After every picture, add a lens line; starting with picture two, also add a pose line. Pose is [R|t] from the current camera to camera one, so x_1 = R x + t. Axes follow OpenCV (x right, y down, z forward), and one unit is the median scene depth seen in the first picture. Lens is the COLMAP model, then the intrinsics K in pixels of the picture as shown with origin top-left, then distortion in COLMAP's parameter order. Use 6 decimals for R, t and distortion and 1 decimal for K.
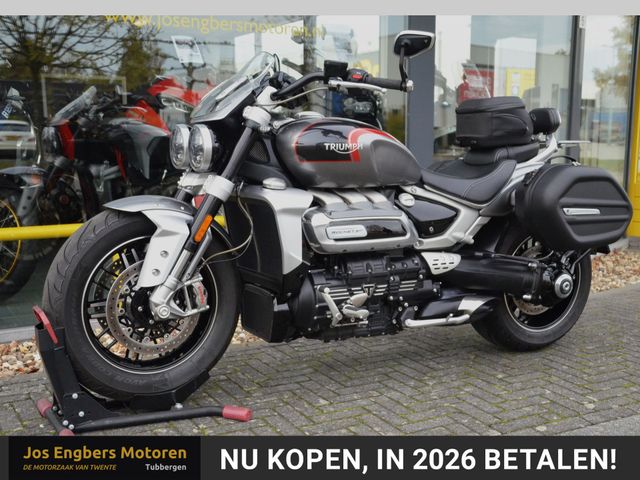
lens RADIAL K [[765.3, 0, 316.0], [0, 765.3, 246.4], [0, 0, 1]] dist [-0.004238, 0.000000]
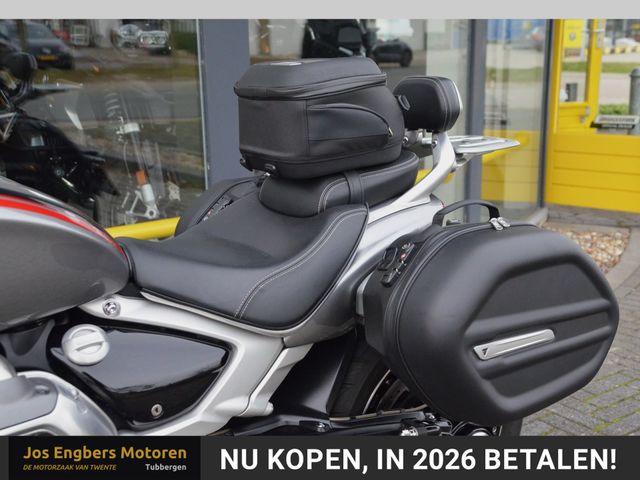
lens RADIAL K [[845.1, 0, 337.7], [0, 845.1, 232.0], [0, 0, 1]] dist [0.096649, 0.000000]
pose [[0.985462, -0.044704, 0.163911, 0.184479], [0.030633, 0.995703, 0.087390, -0.158636], [-0.167114, -0.081099, 0.982597, 0.585264]]
